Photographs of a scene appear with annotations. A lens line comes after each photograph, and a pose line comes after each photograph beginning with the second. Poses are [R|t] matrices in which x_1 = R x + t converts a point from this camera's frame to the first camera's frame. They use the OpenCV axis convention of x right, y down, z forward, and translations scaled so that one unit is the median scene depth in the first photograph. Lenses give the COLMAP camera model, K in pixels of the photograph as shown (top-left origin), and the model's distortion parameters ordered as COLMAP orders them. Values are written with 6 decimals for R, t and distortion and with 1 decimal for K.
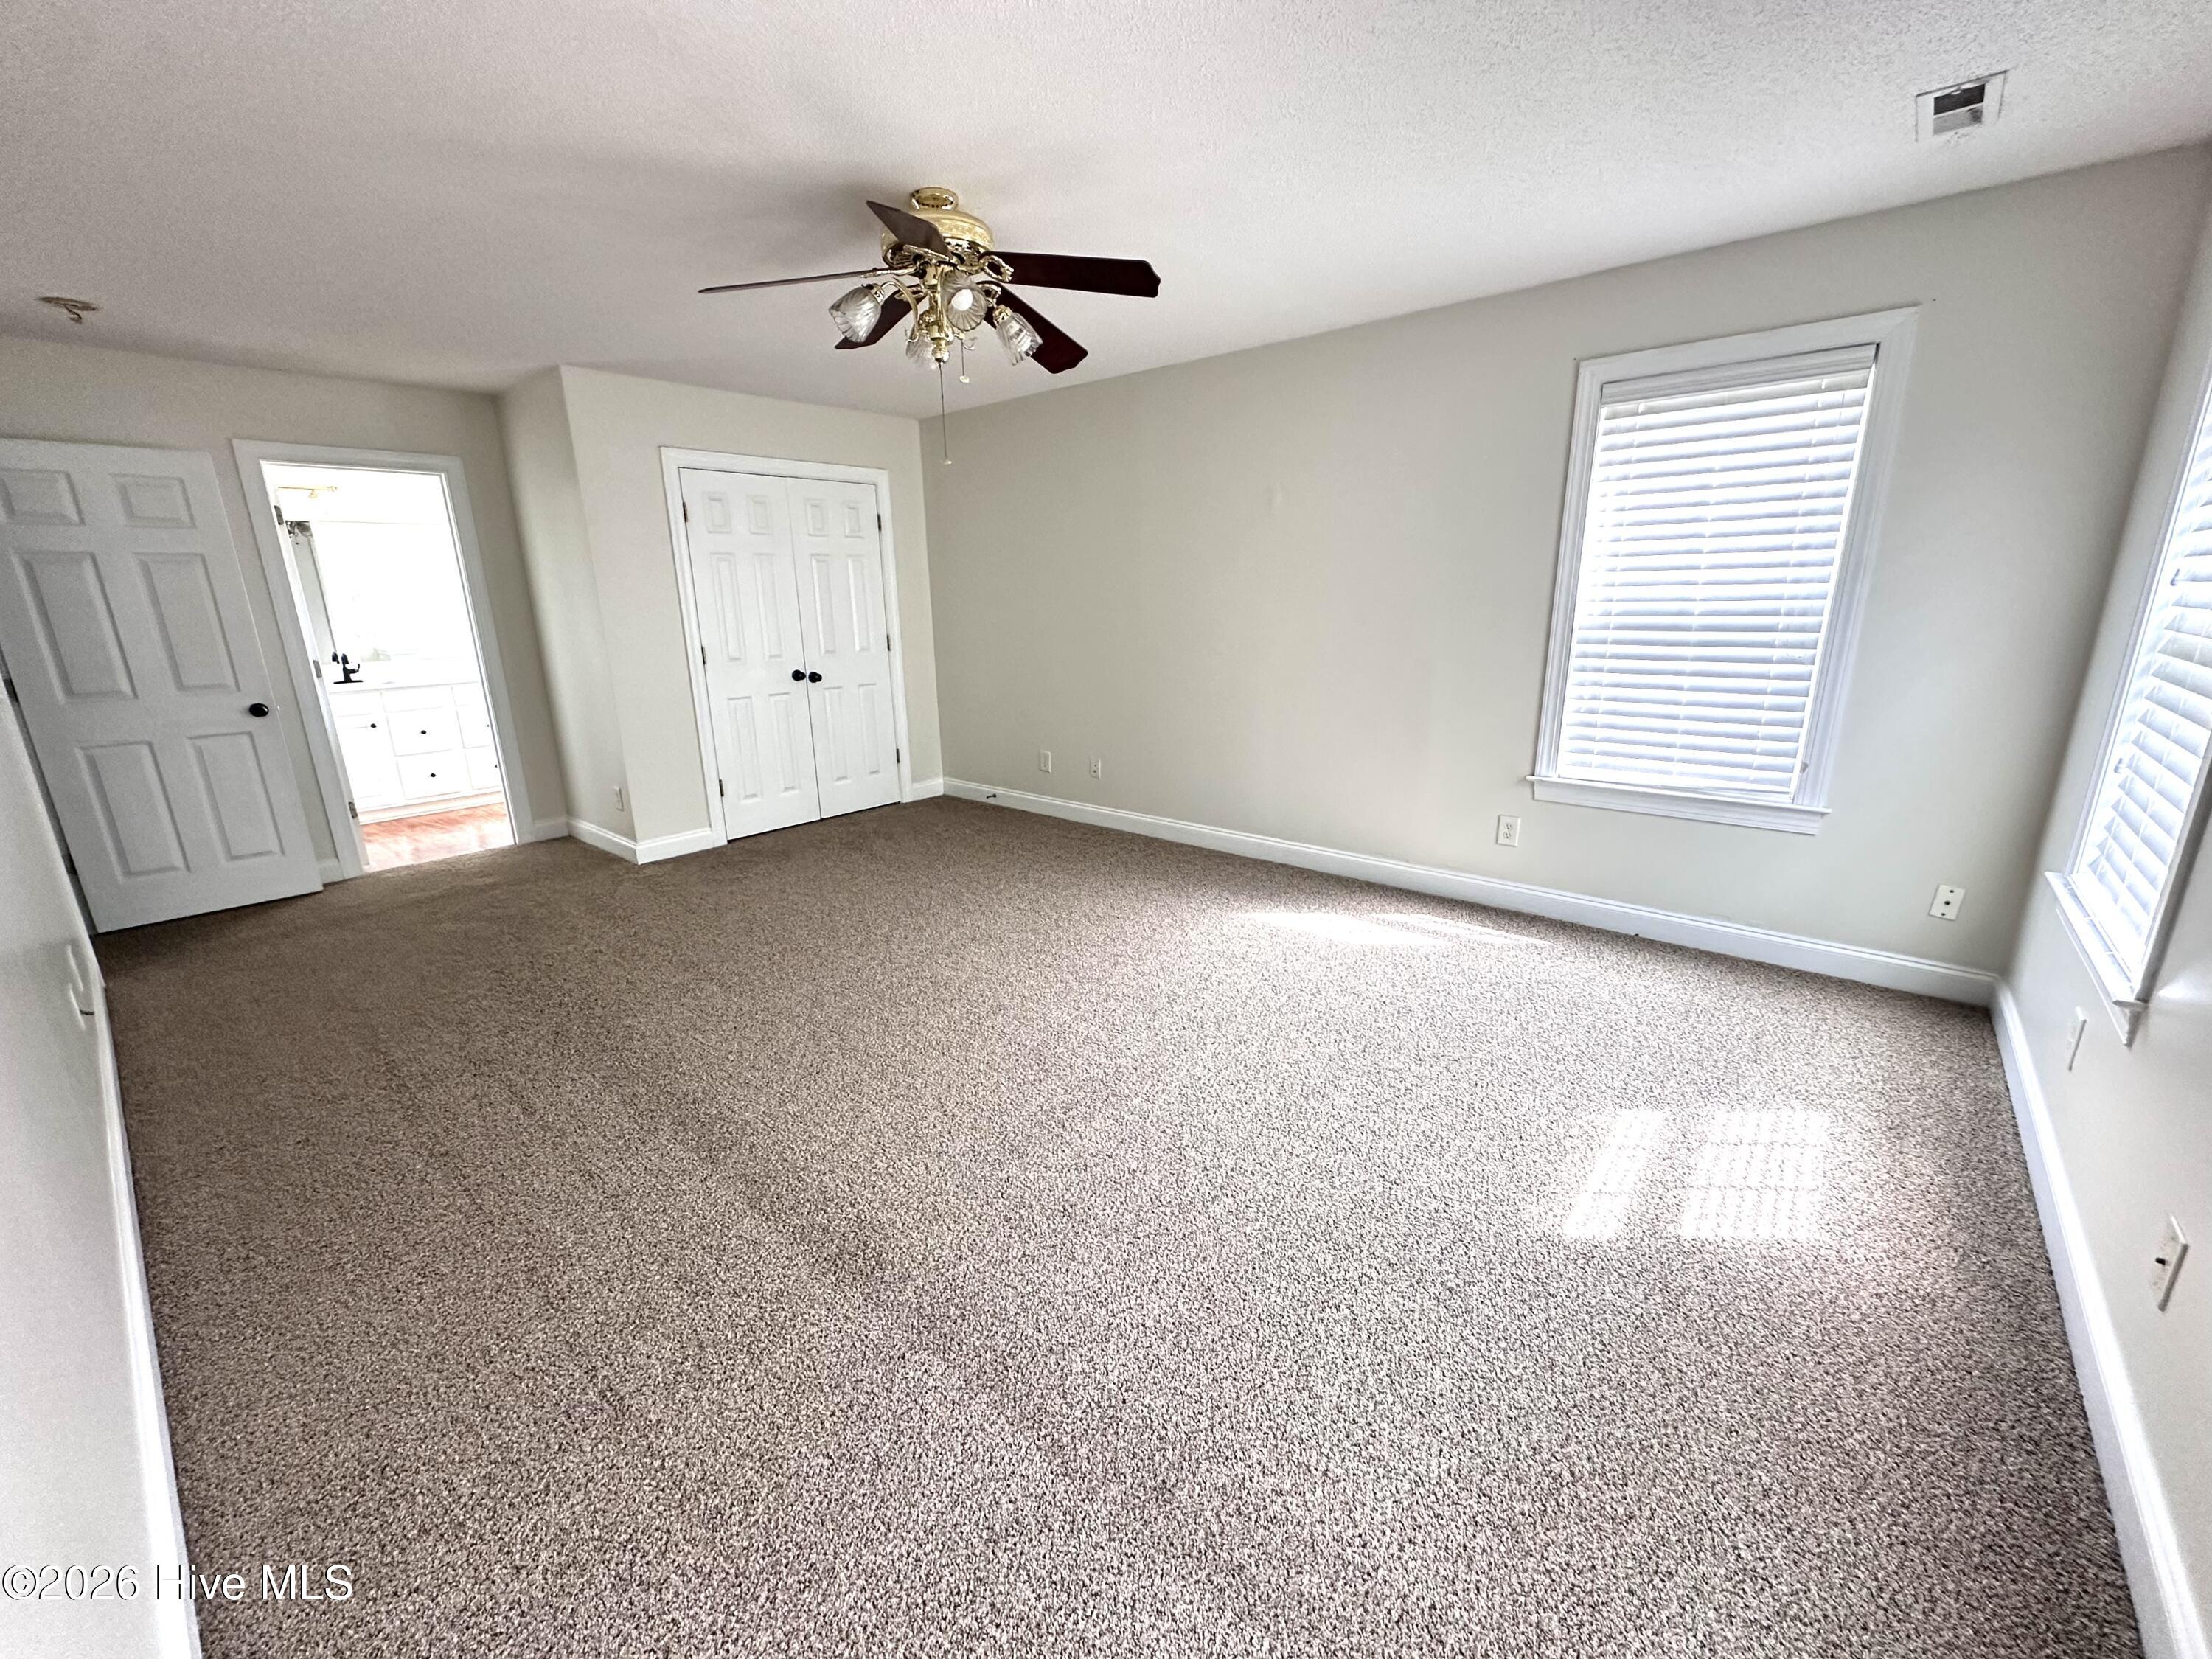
lens RADIAL K [[878.4, 0, 1106.0], [0, 878.4, 829.5], [0, 0, 1]] dist [-0.002093, -0.000065]
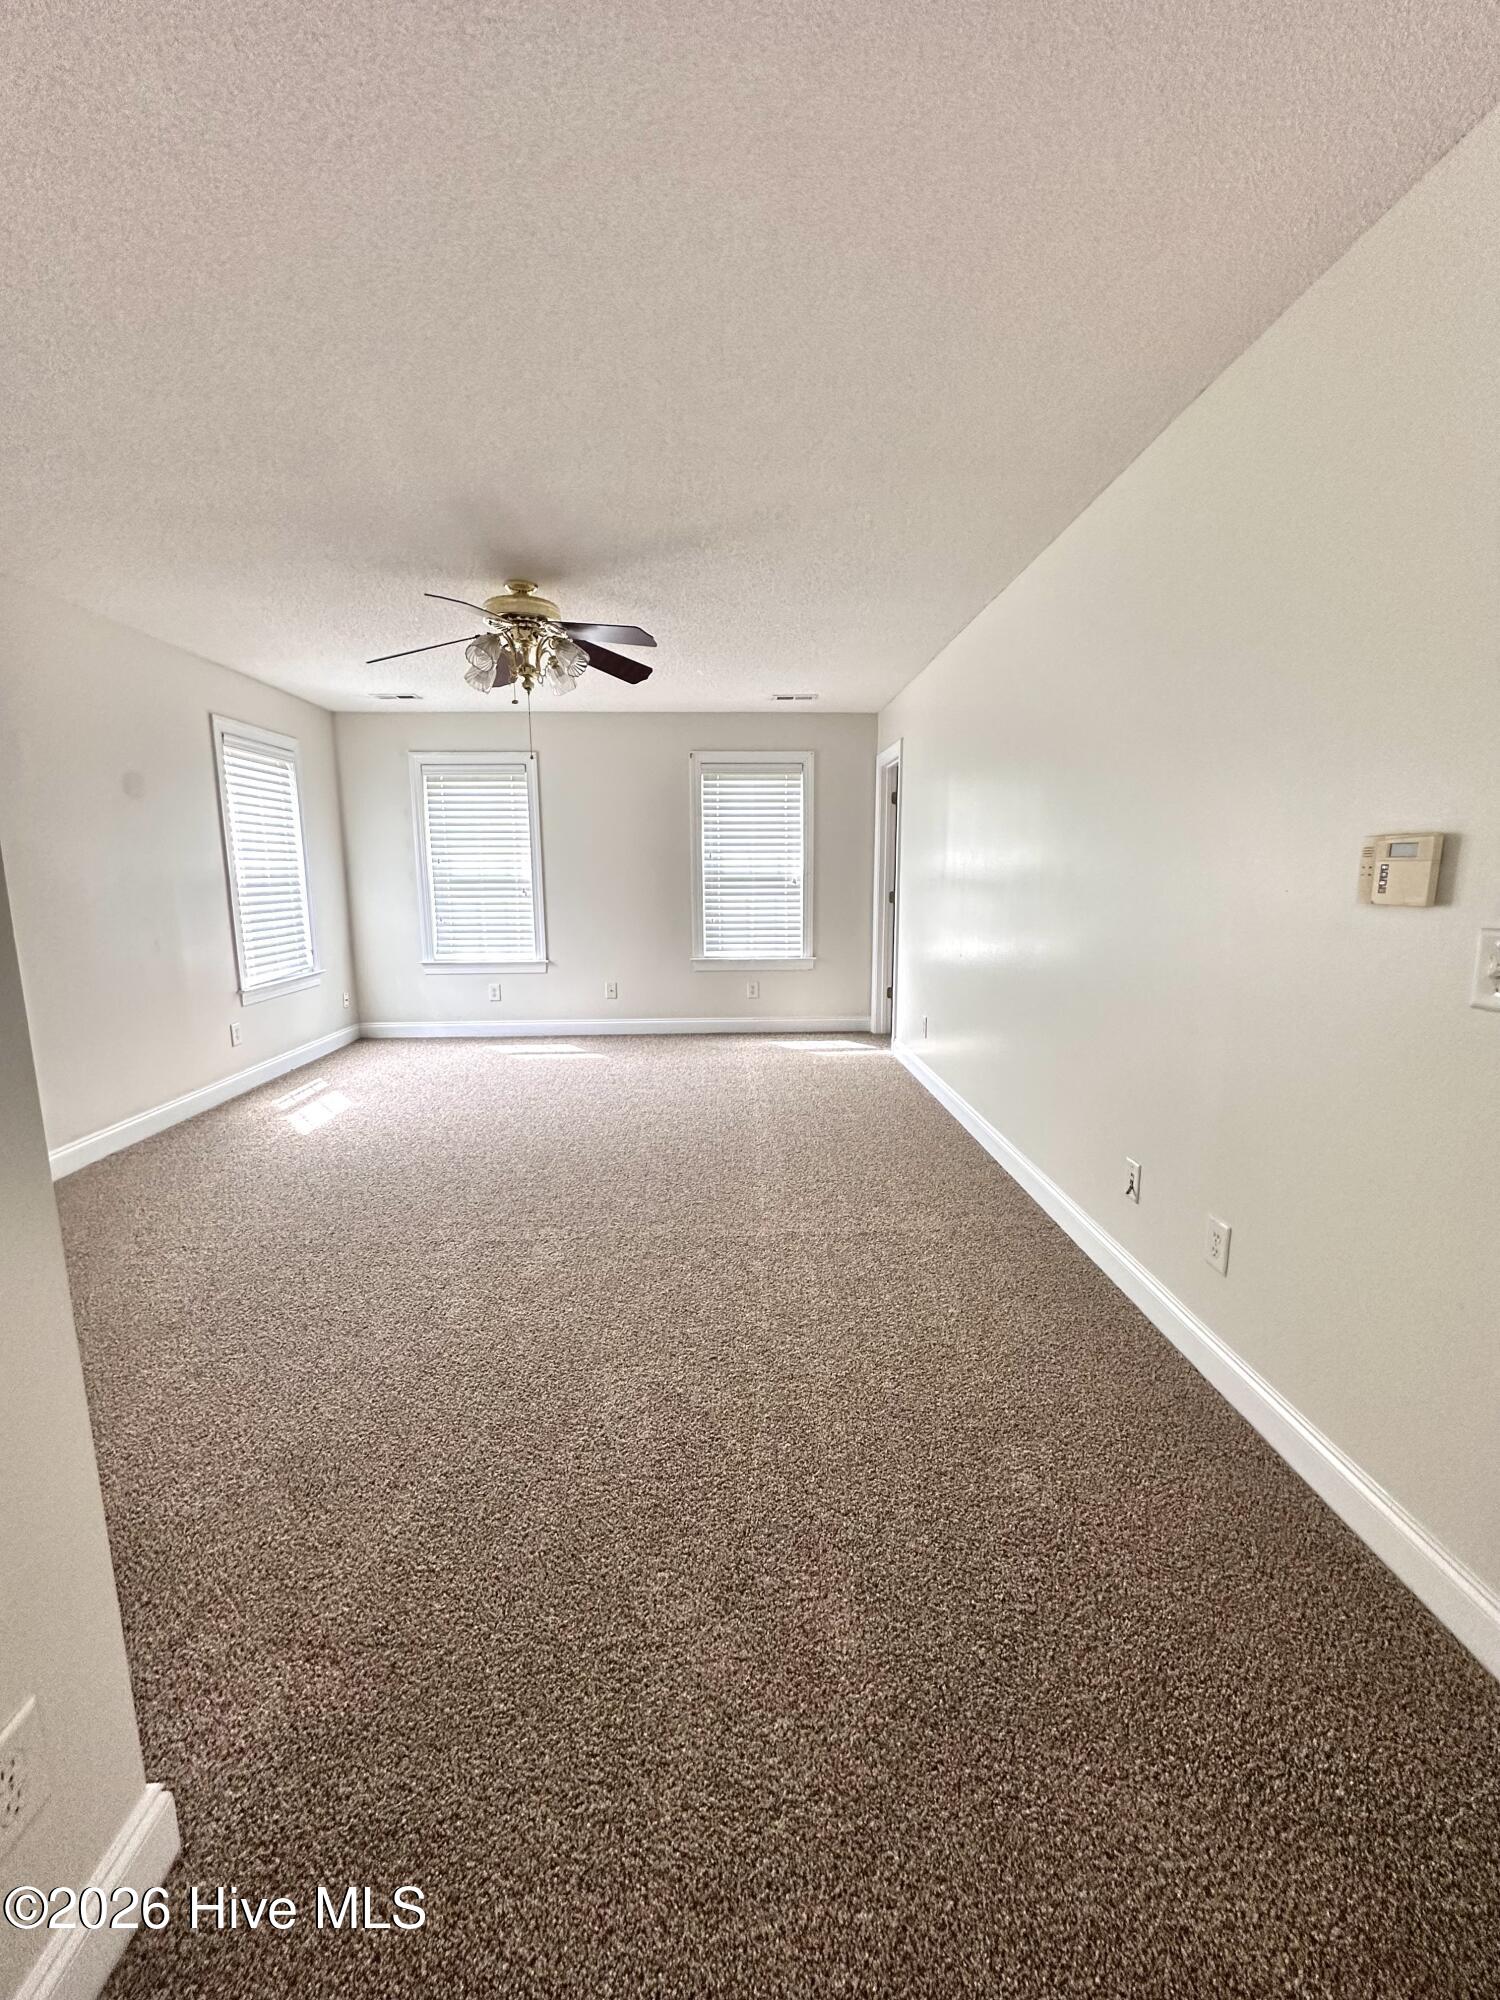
lens RADIAL K [[794.2, 0, 750.0], [0, 794.2, 1000.0], [0, 0, 1]] dist [-0.002093, -0.000065]
pose [[-0.672501, -0.098252, 0.733545, -1.031107], [0.210758, 0.924687, 0.317073, -0.285260], [-0.709453, 0.367832, -0.601146, 1.218687]]
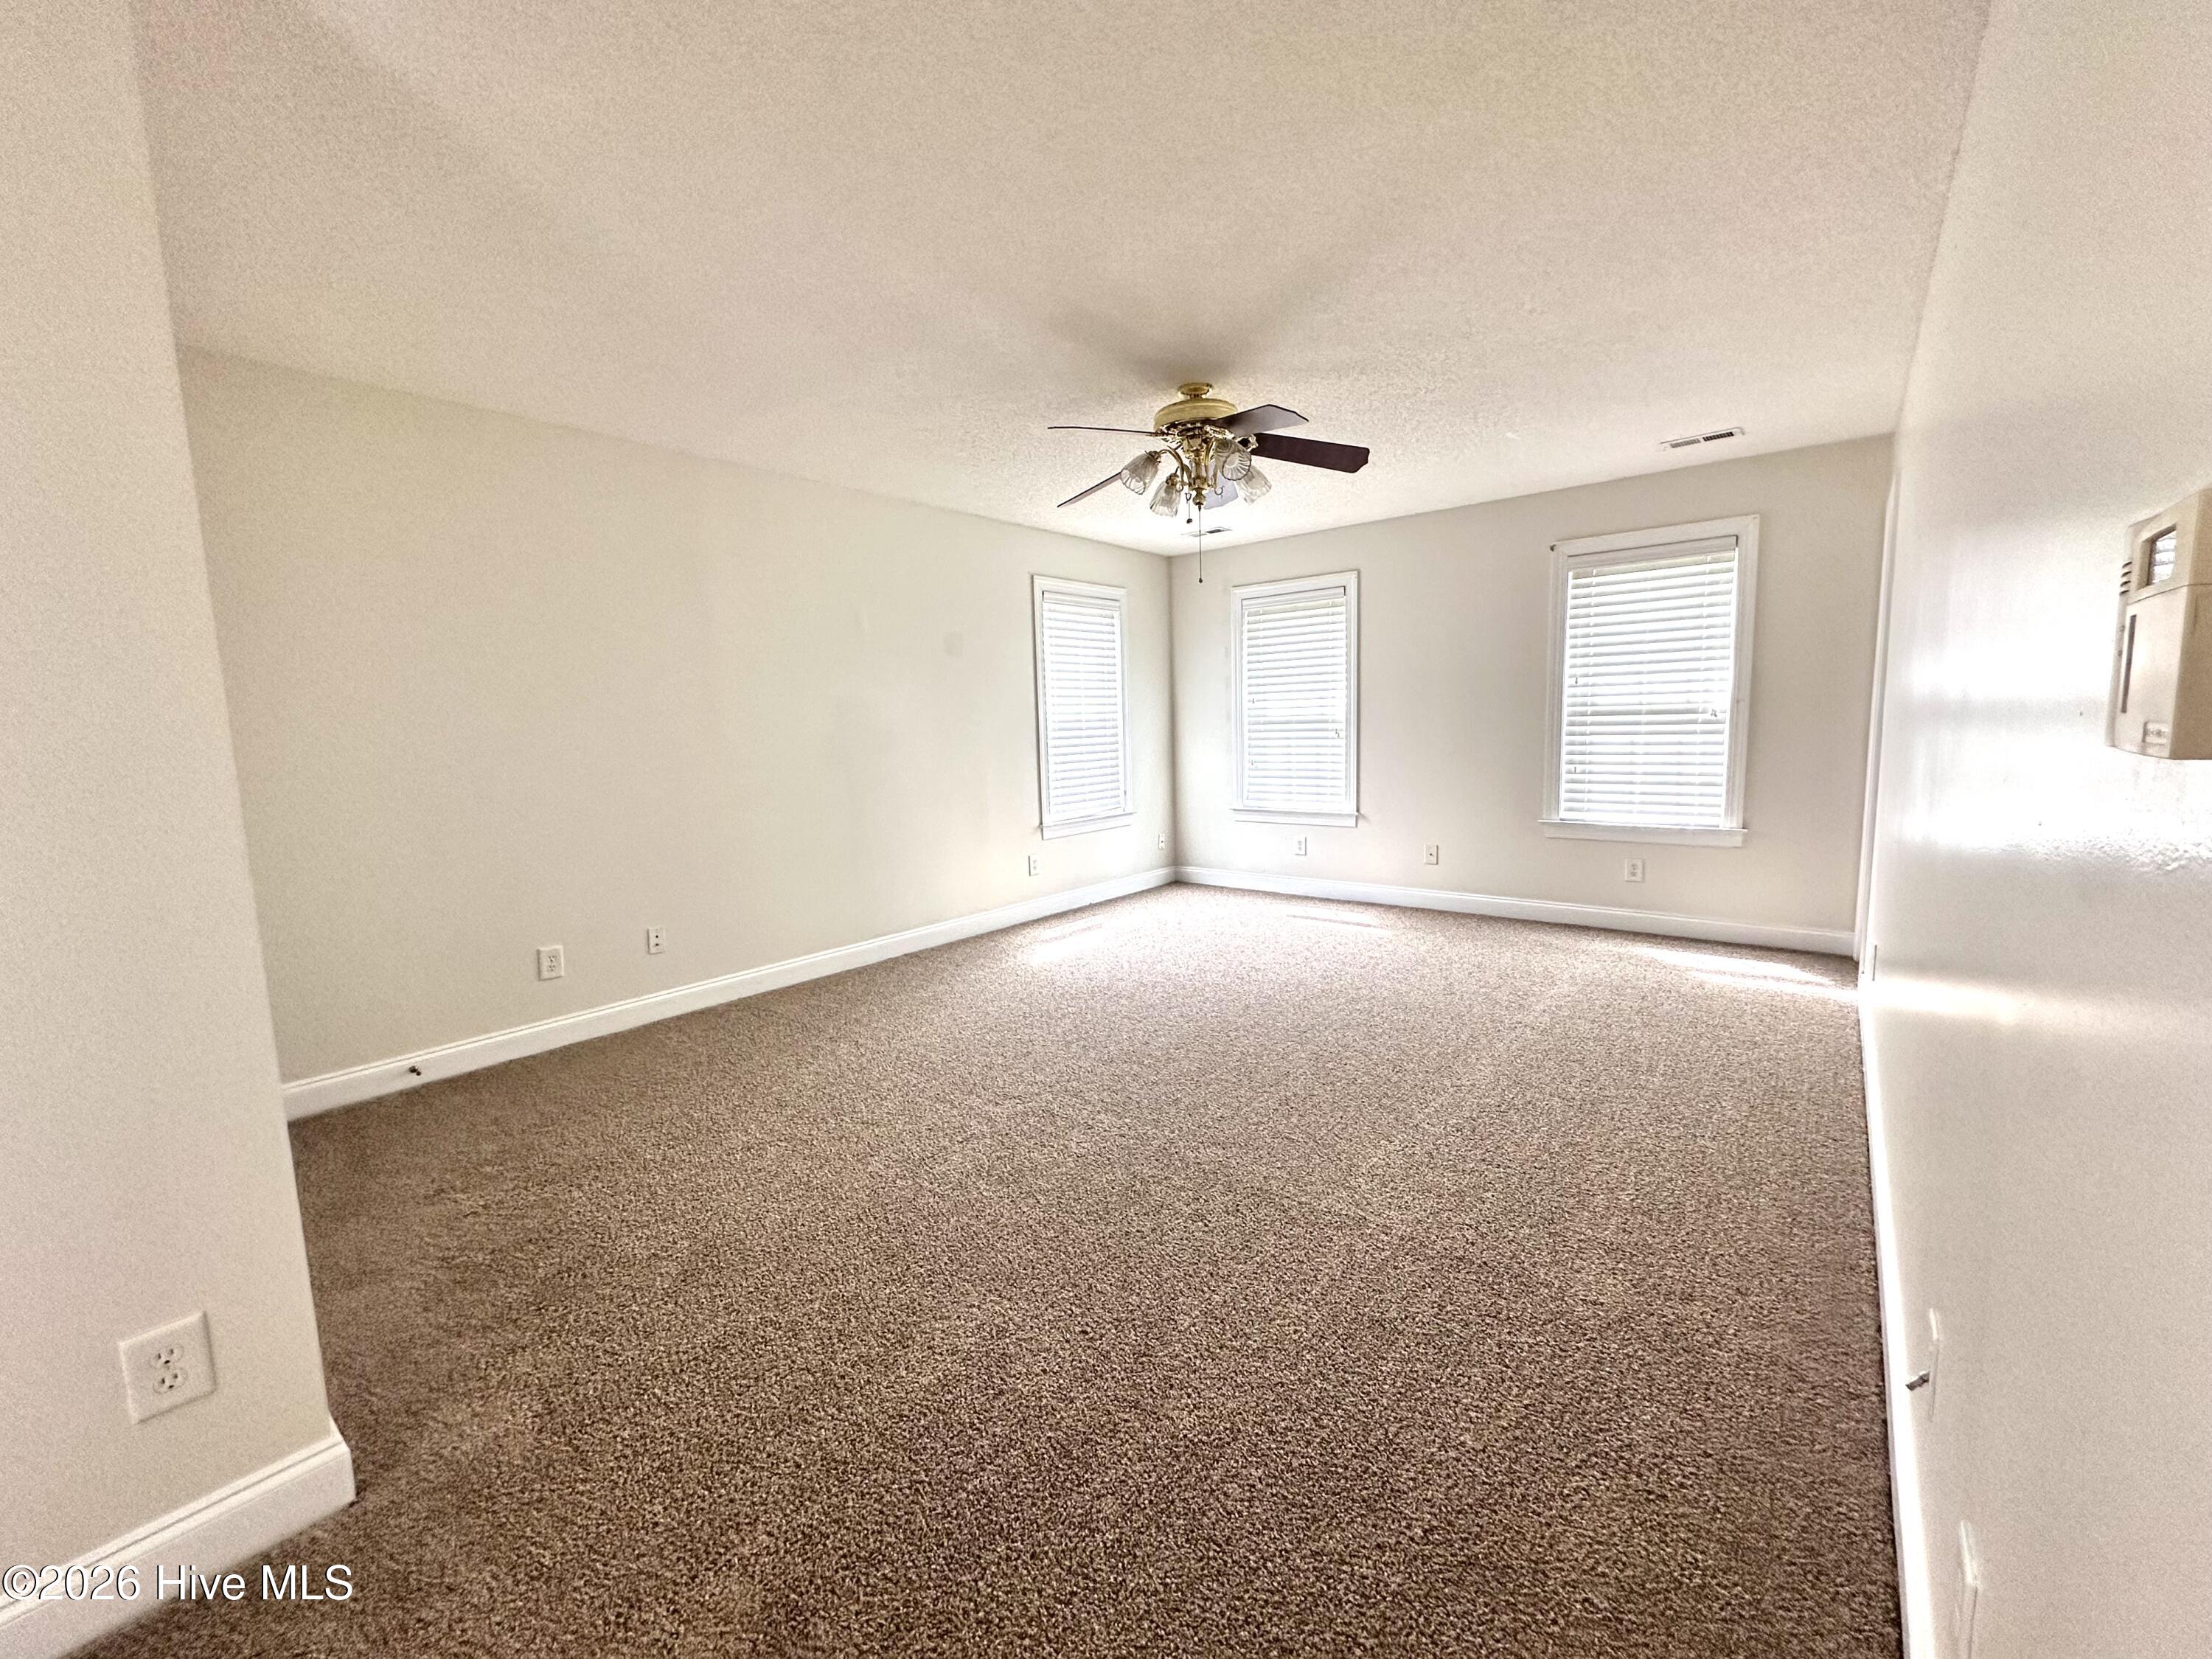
lens RADIAL K [[878.4, 0, 1106.0], [0, 878.4, 829.5], [0, 0, 1]] dist [-0.002093, -0.000065]
pose [[-0.009045, -0.104038, 0.994532, -1.076899], [0.290445, 0.951422, 0.102169, -0.182305], [-0.956849, 0.289781, 0.021611, 0.880887]]
